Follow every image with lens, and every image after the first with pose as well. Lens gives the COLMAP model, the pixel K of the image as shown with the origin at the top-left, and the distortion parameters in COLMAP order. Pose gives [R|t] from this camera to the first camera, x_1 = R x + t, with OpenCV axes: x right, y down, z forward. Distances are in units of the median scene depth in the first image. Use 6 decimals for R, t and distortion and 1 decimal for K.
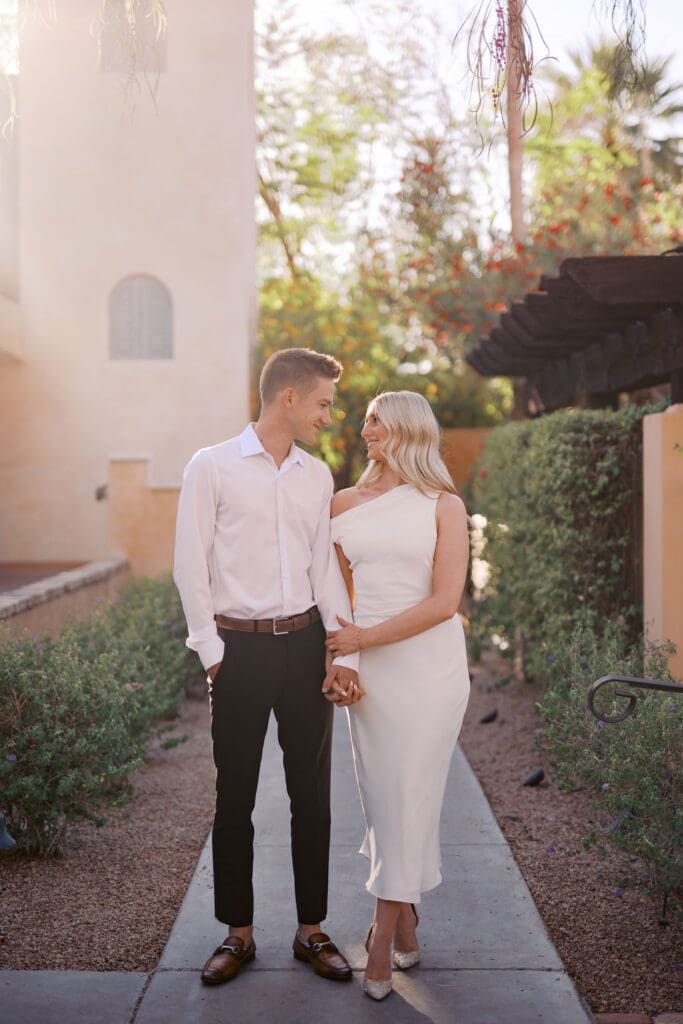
lens RADIAL K [[1582.5, 0, 331.3], [0, 1582.5, 588.0], [0, 0, 1]] dist [0.013196, 0.000582]
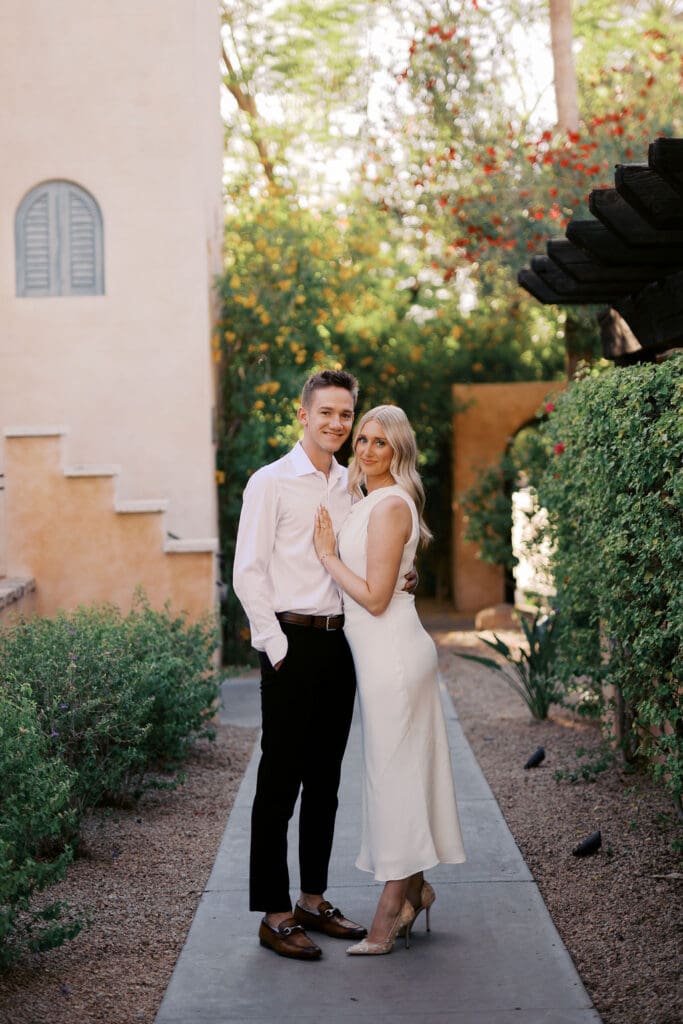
lens RADIAL K [[1717.1, 0, 337.3], [0, 1717.1, 463.1], [0, 0, 1]] dist [0.011243, 0.056210]
pose [[0.999760, -0.021617, 0.003578, 0.001998], [0.021781, 0.998230, -0.055334, -0.020290], [-0.002375, 0.055399, 0.998461, 0.205527]]
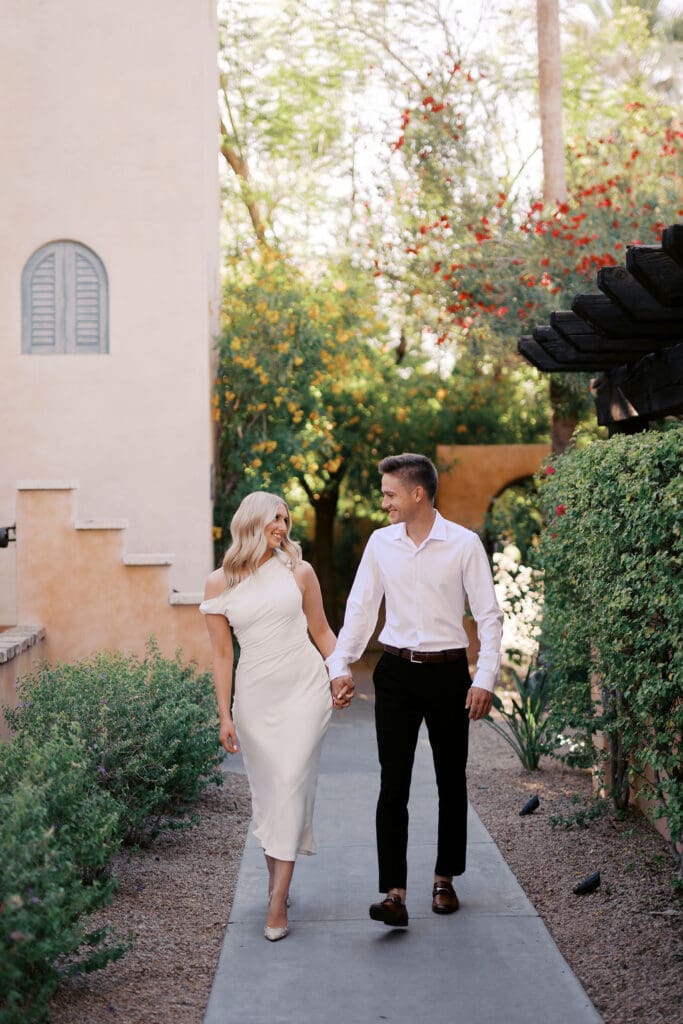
lens RADIAL K [[1731.0, 0, 341.5], [0, 1731.0, 512.0], [0, 0, 1]] dist [0.013678, 0.027377]
pose [[0.999559, -0.005928, 0.029099, -0.013765], [0.007677, 0.998147, -0.060368, -0.018653], [-0.028688, 0.060565, 0.997752, 0.177479]]
